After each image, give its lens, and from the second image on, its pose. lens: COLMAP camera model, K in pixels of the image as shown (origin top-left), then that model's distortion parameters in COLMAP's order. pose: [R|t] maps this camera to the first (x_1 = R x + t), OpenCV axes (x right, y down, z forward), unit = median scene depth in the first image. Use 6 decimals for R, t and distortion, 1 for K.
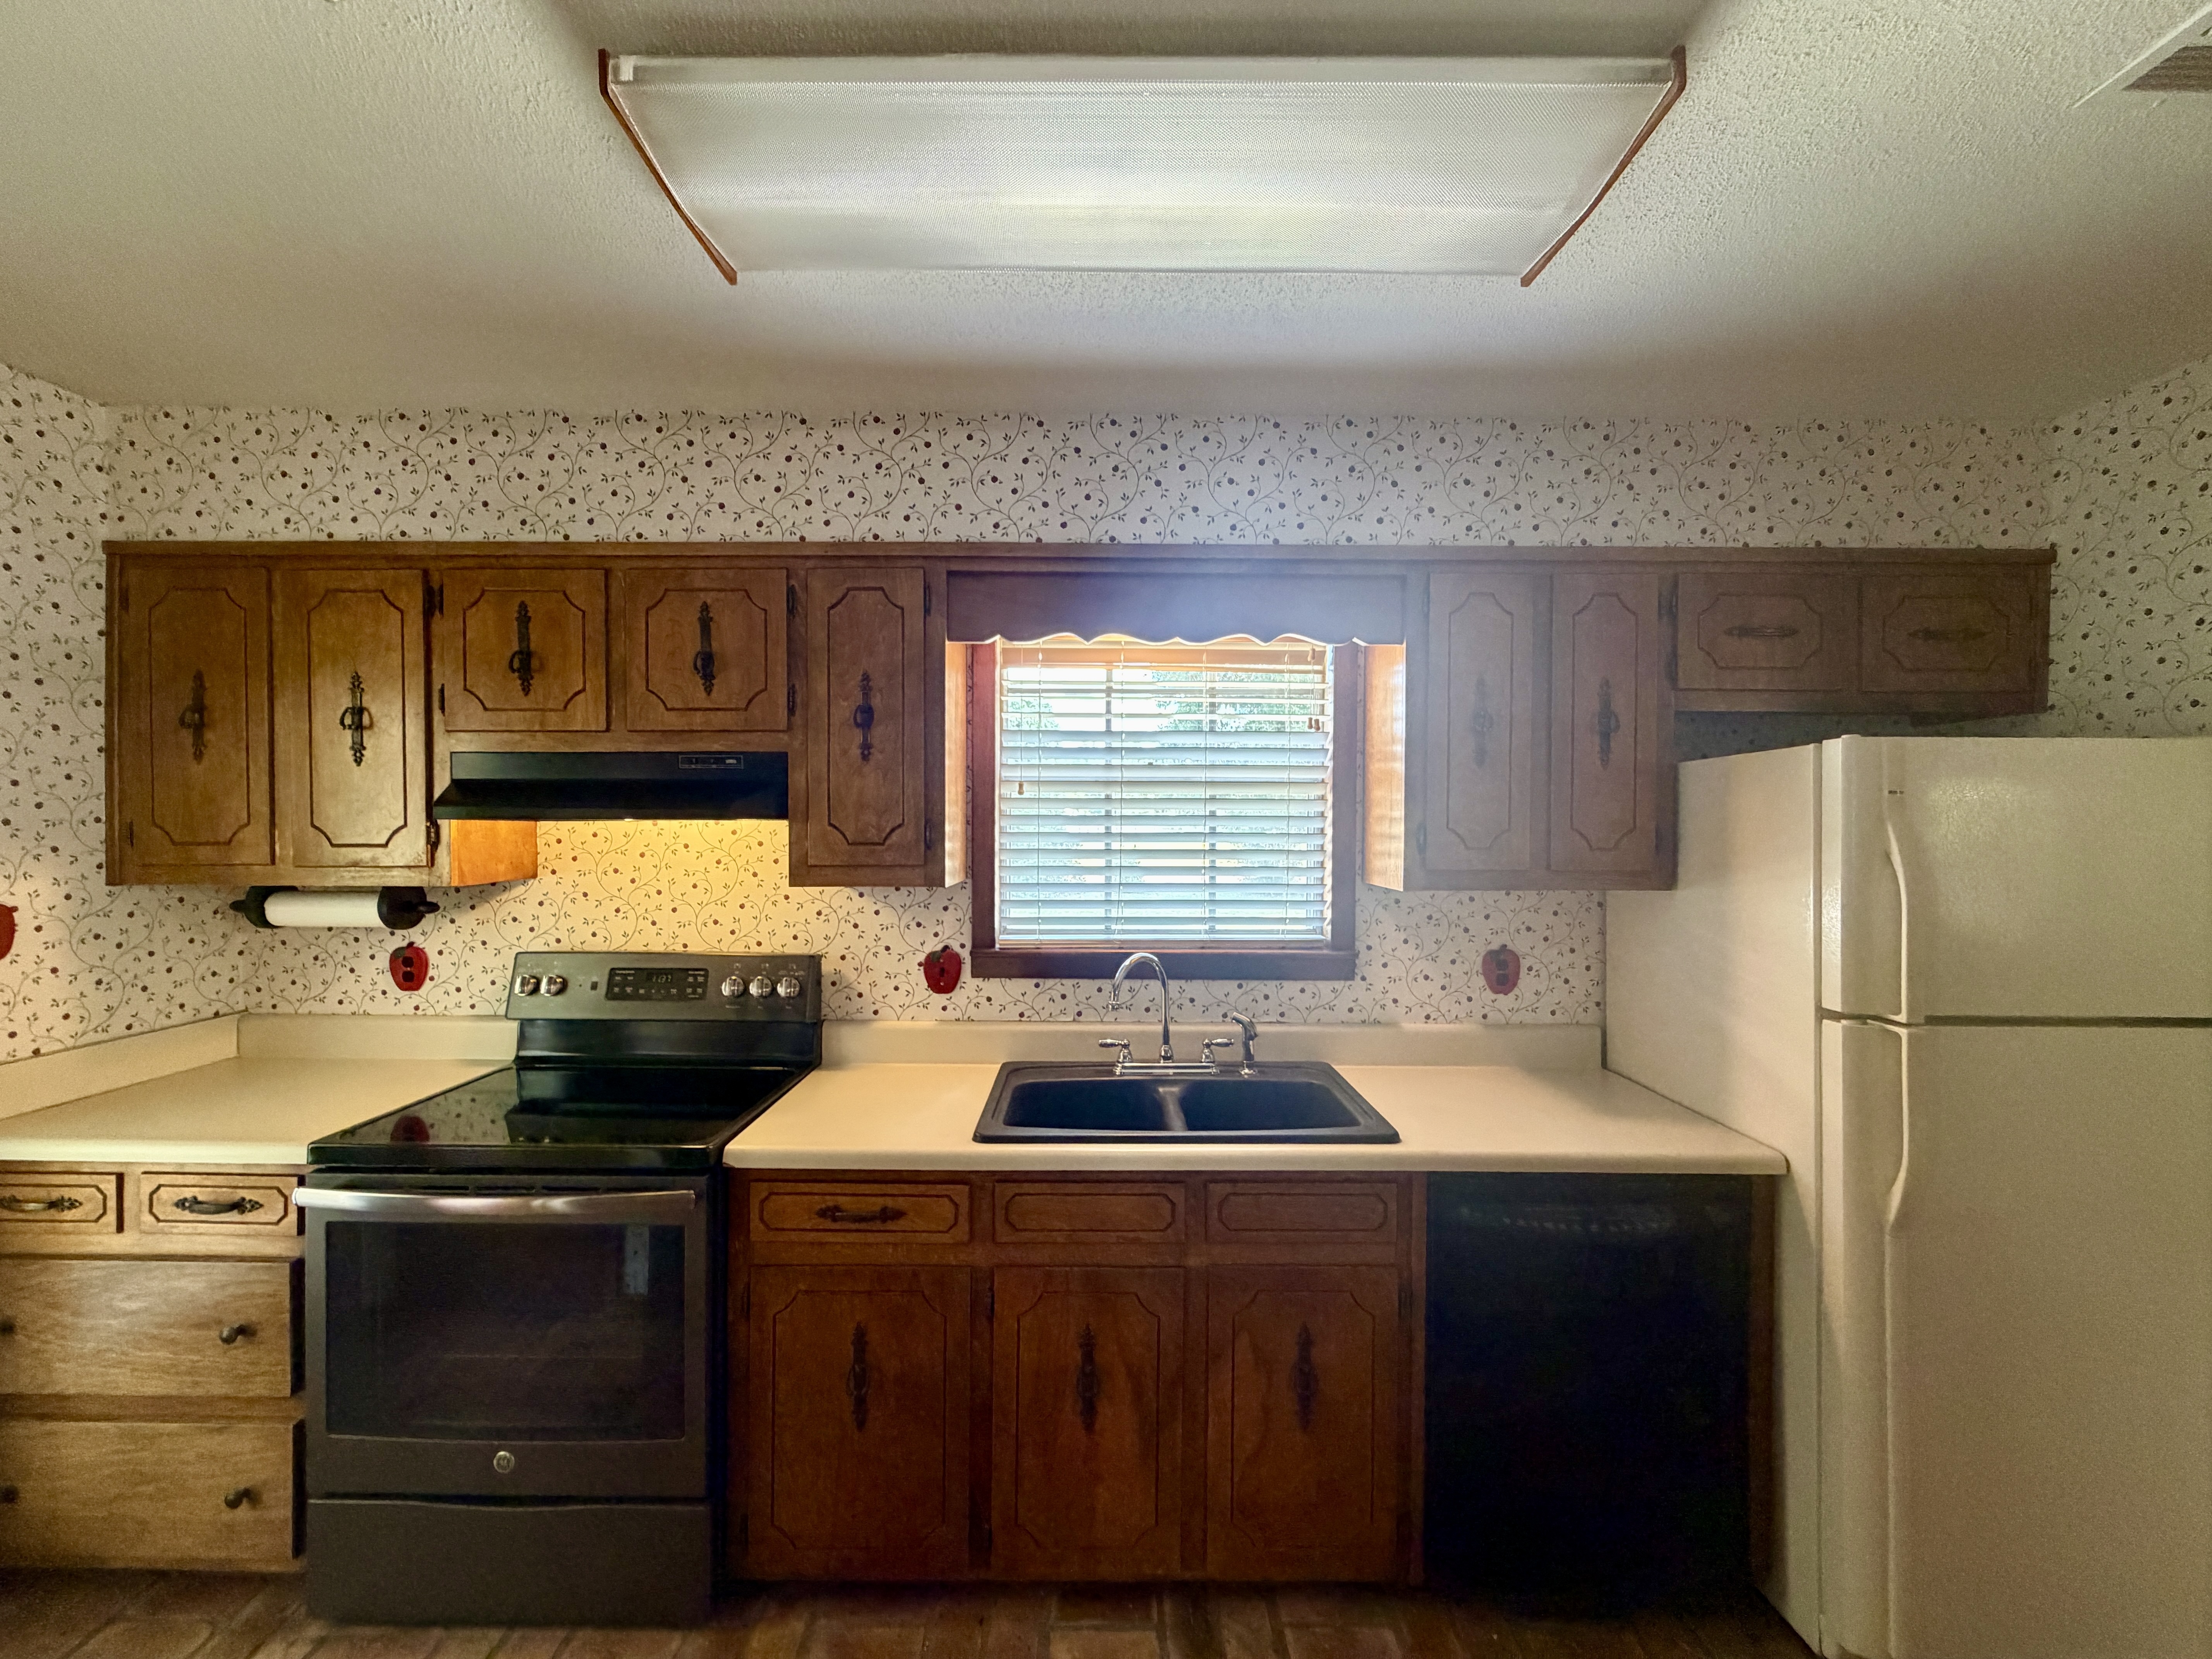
lens RADIAL K [[887.1, 0, 1114.5], [0, 887.1, 832.8], [0, 0, 1]] dist [-0.002441, 0.000076]
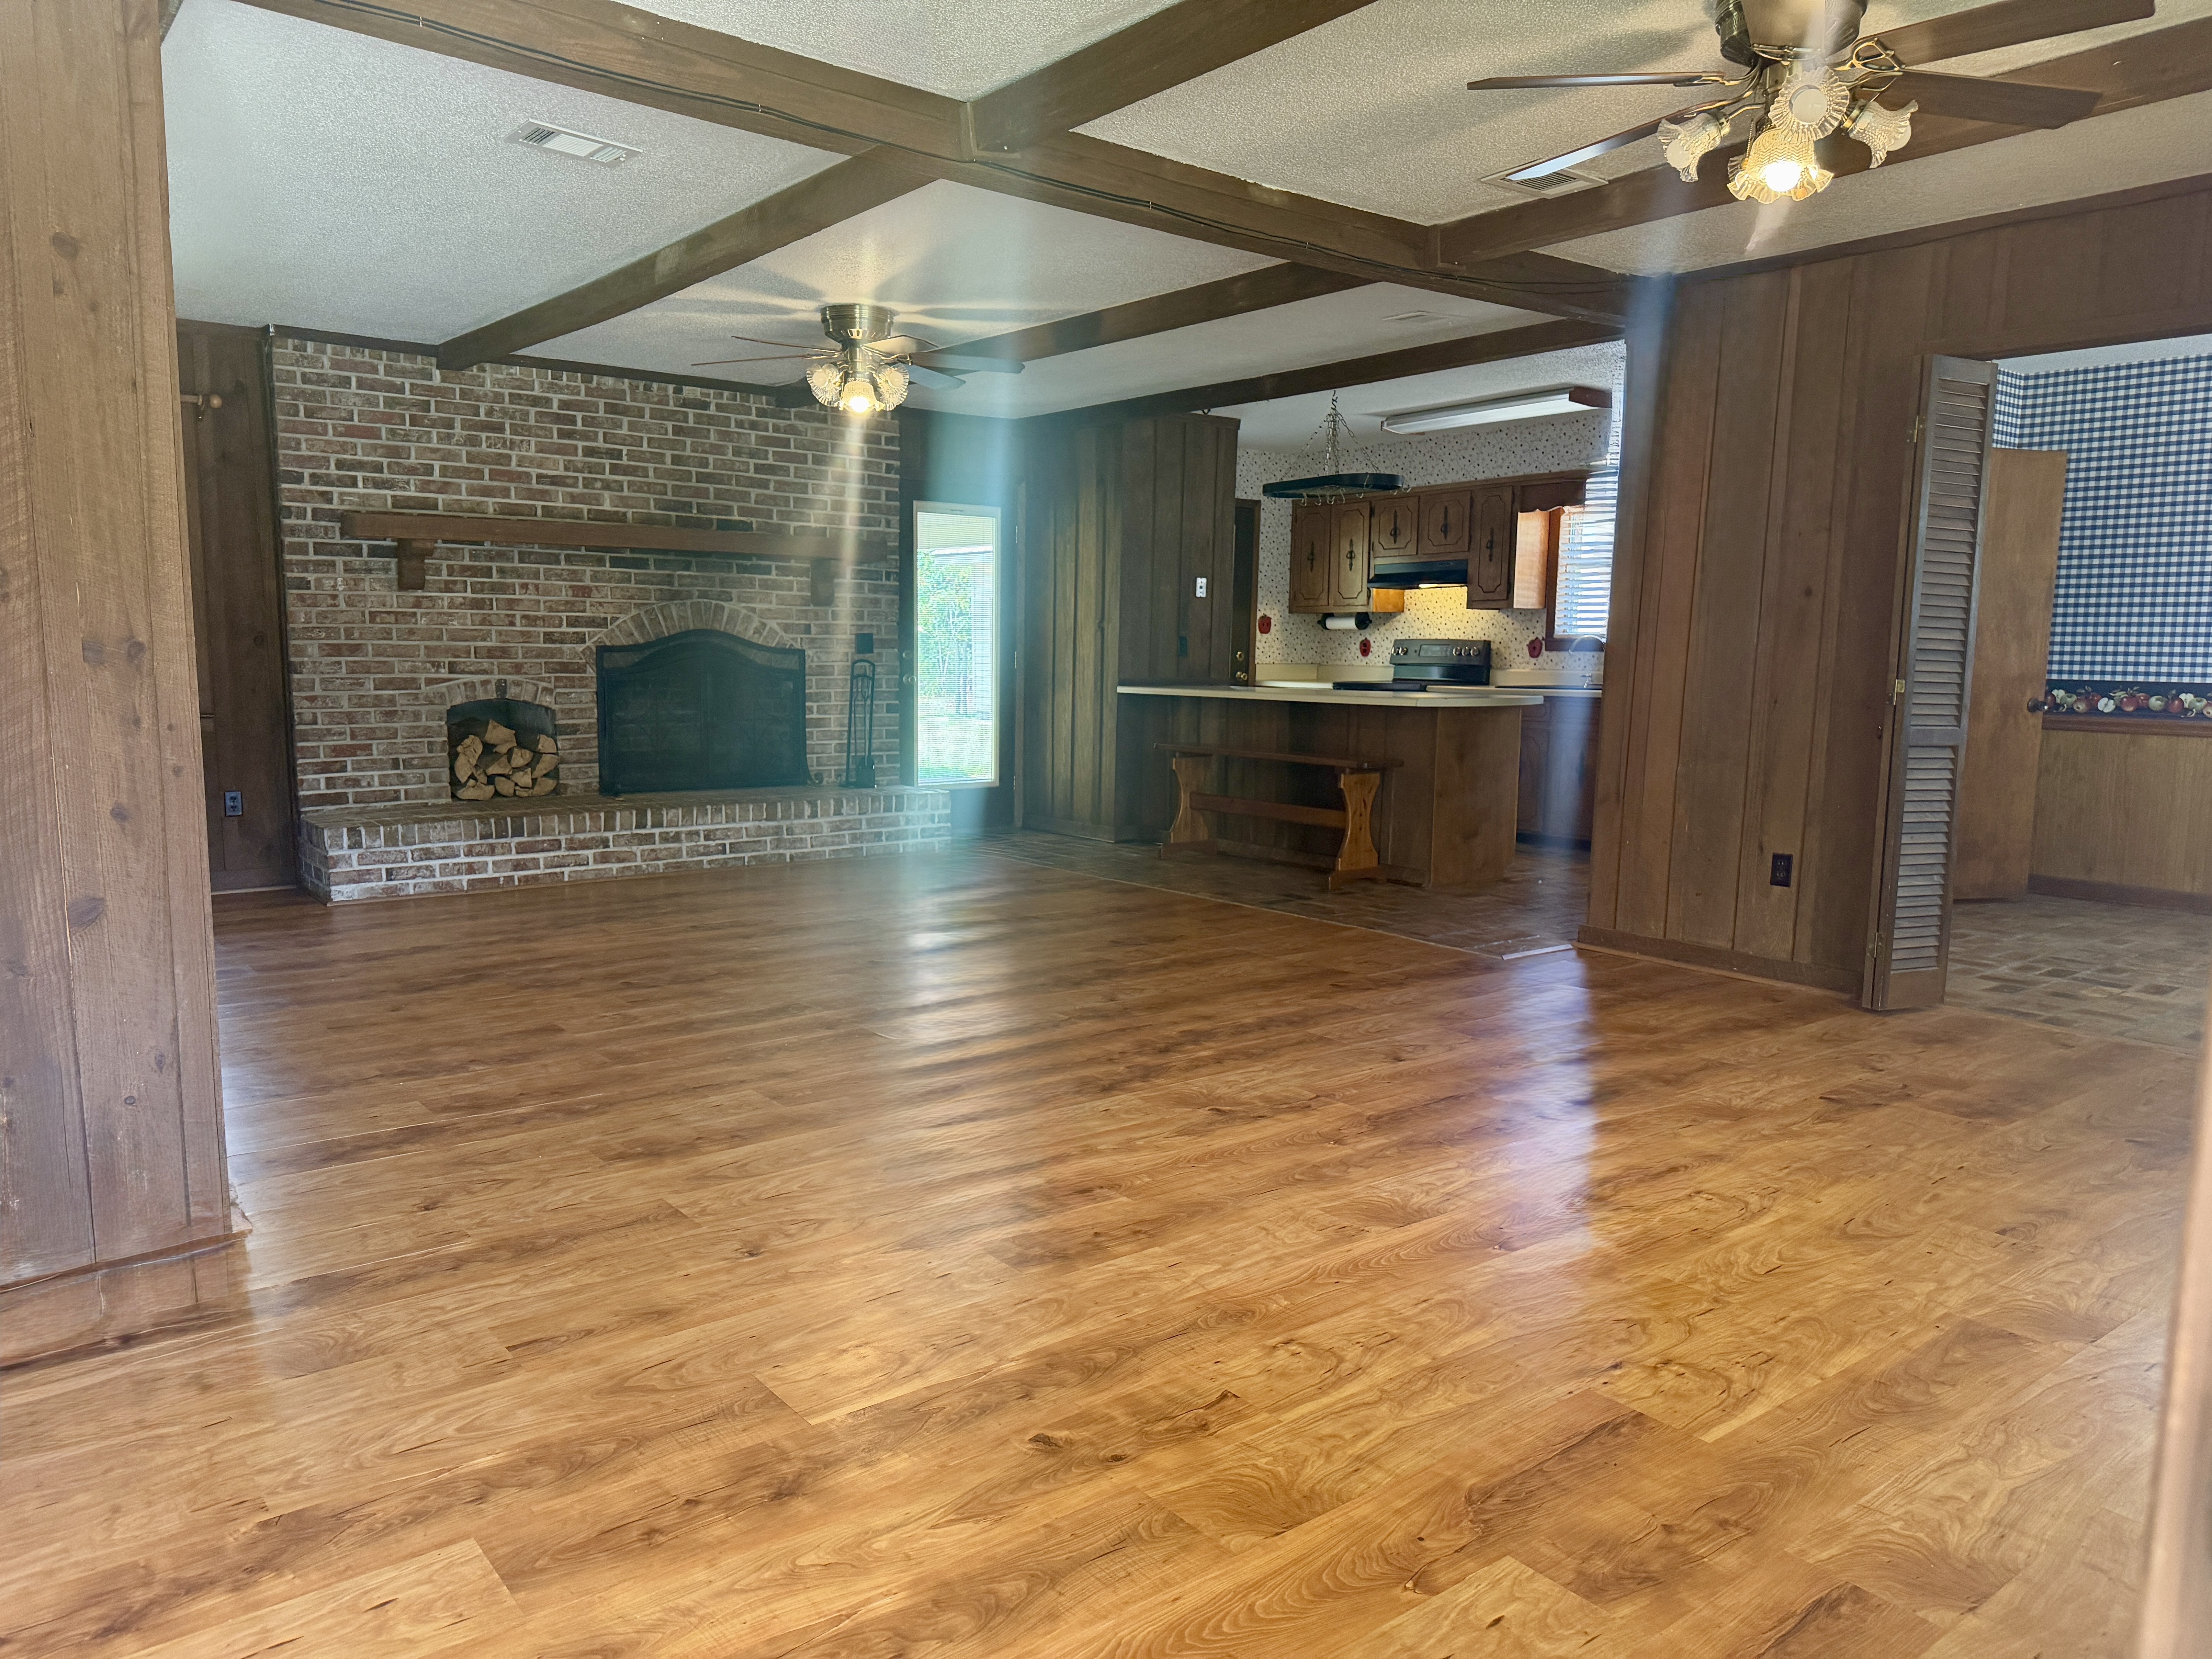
lens RADIAL K [[1549.6, 0, 1085.7], [0, 1549.6, 841.3], [0, 0, 1]] dist [0.031421, -0.007215]
pose [[0.610036, 0.095801, -0.786561, 2.729249], [-0.011670, 0.993643, 0.111972, 0.248190], [0.792288, -0.059128, 0.607276, -2.861316]]
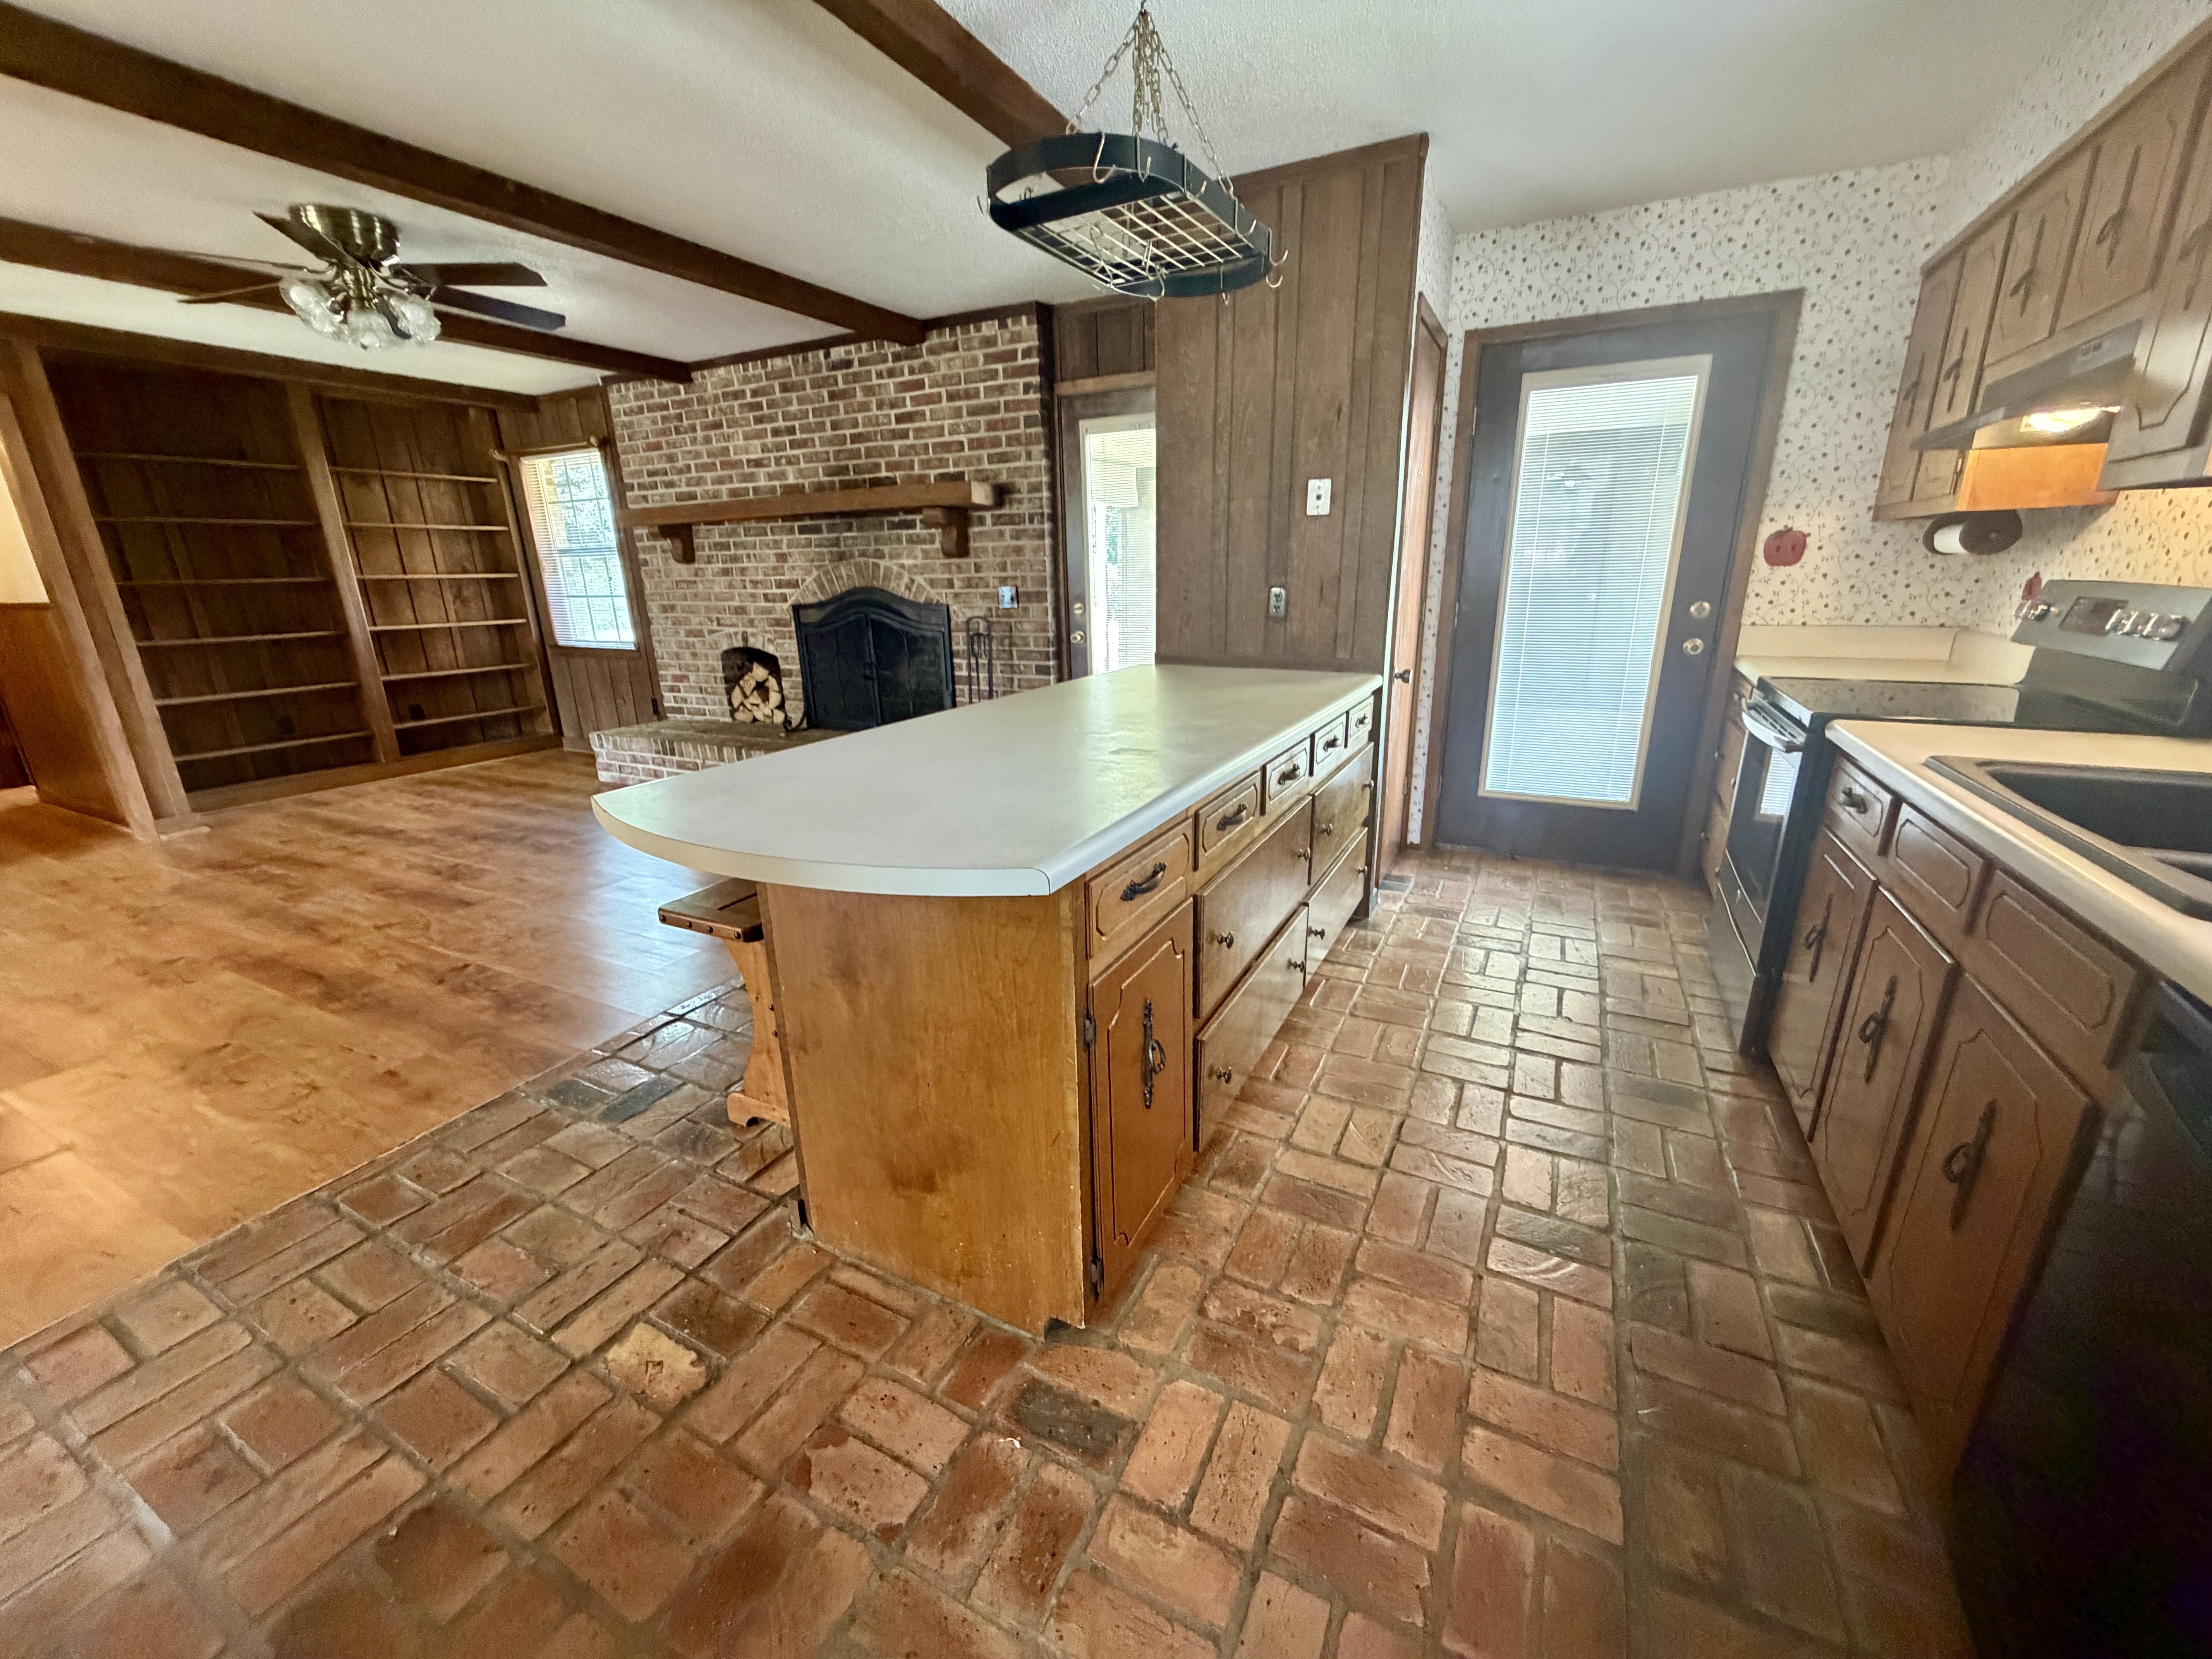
lens RADIAL K [[887.1, 0, 1125.6], [0, 887.1, 827.3], [0, 0, 1]] dist [-0.002441, 0.000076]
pose [[-0.468961, 0.249626, -0.847209, 0.871782], [0.008621, 0.960477, 0.278227, 0.128126], [0.883177, 0.123174, -0.452578, 0.615246]]
